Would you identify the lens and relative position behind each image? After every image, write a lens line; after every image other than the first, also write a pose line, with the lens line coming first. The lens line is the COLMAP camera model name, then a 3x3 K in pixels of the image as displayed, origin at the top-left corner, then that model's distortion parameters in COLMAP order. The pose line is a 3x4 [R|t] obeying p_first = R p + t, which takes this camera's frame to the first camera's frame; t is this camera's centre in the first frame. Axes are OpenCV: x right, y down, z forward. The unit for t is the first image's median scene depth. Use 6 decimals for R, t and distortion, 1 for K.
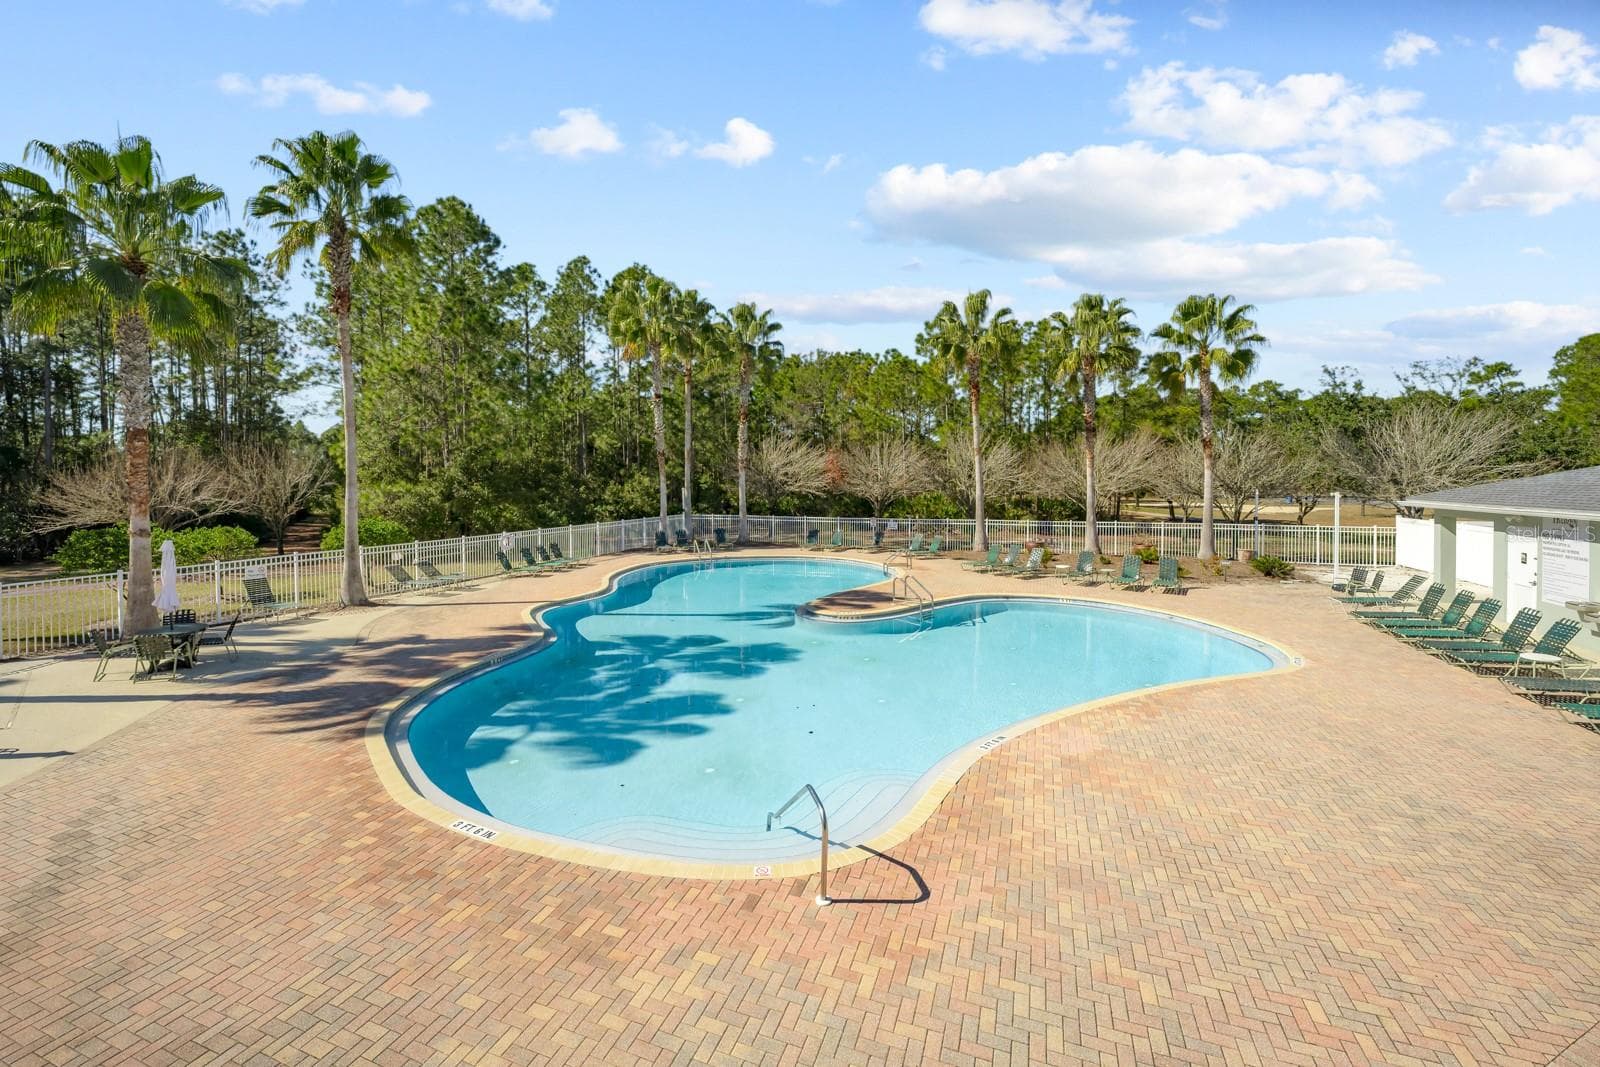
lens RADIAL K [[656.2, 0, 803.0], [0, 656.2, 495.2], [0, 0, 1]] dist [-0.001343, -0.000145]
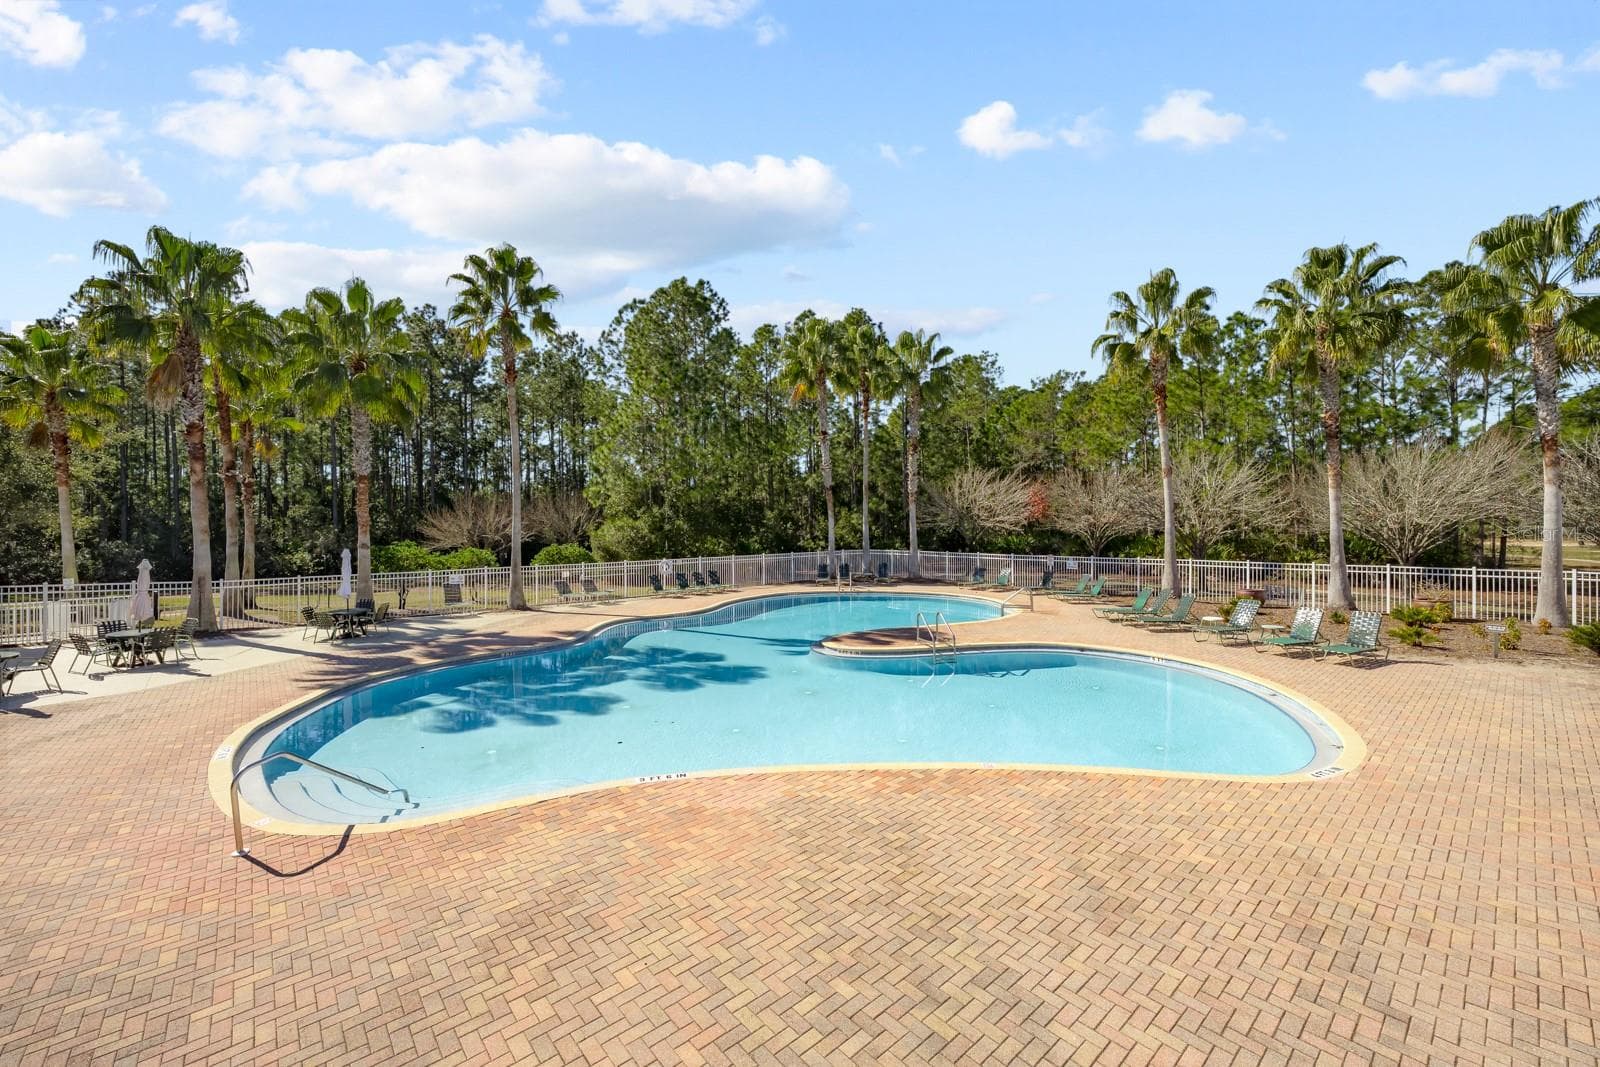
lens RADIAL K [[651.7, 0, 800.0], [0, 651.7, 533.5], [0, 0, 1]] dist [0.000472, 0.000125]
pose [[0.874024, 0.002912, -0.485873, 0.265779], [-0.007203, 0.999950, -0.006965, 0.015375], [0.485829, 0.009588, 0.874001, 0.094562]]
